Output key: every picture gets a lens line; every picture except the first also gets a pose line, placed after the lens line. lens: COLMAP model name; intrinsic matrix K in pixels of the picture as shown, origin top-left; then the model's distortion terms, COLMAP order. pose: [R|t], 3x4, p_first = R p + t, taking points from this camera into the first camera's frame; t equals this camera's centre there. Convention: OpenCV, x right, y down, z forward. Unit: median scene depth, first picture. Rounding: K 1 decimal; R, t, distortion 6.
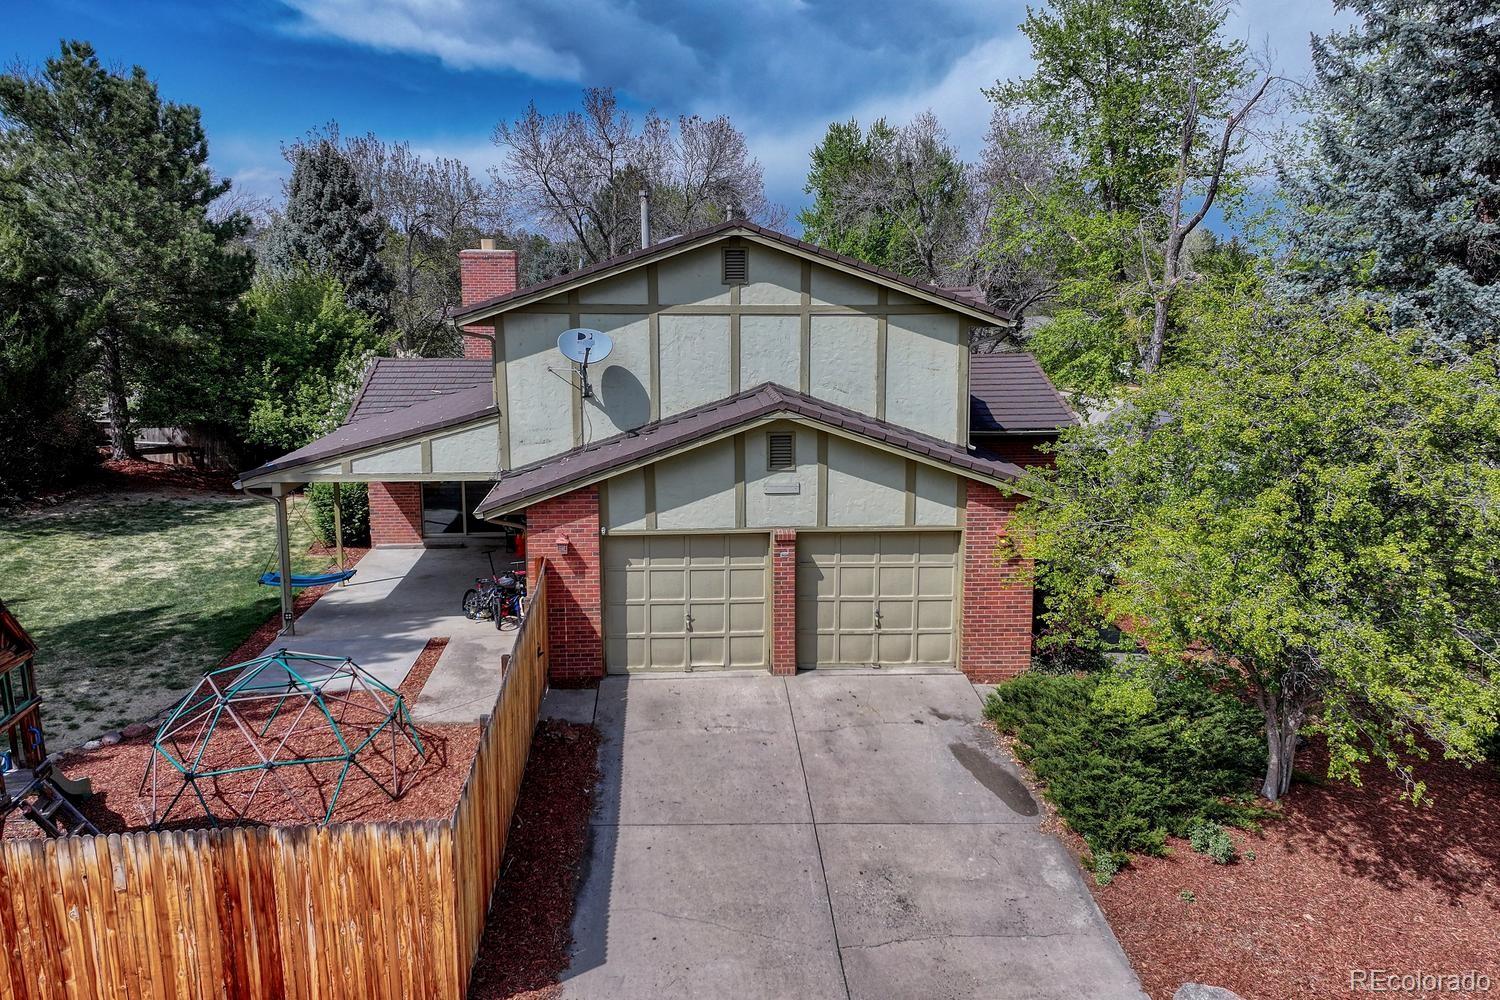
lens RADIAL K [[1211.1, 0, 755.9], [0, 1211.1, 507.3], [0, 0, 1]] dist [0.038354, -0.015352]
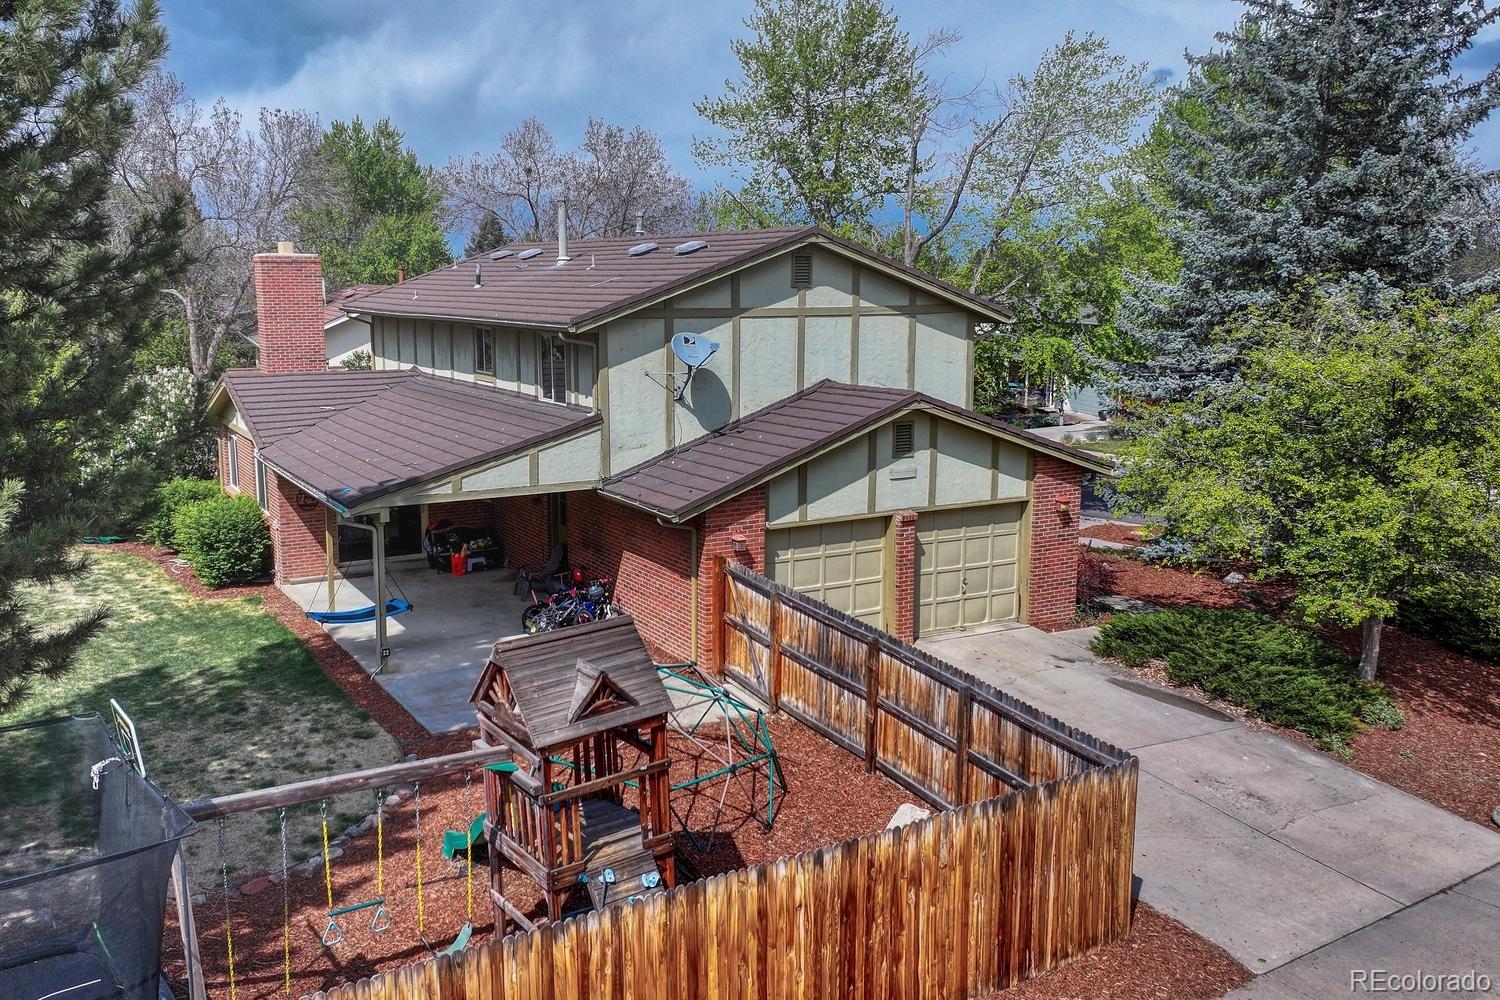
lens RADIAL K [[1211.1, 0, 760.7], [0, 1211.1, 490.6], [0, 0, 1]] dist [0.038354, -0.015352]
pose [[0.916958, -0.073843, 0.392092, -0.500231], [0.080672, 0.996740, -0.000947, -0.009171], [-0.390744, 0.032499, 0.919926, 0.044731]]
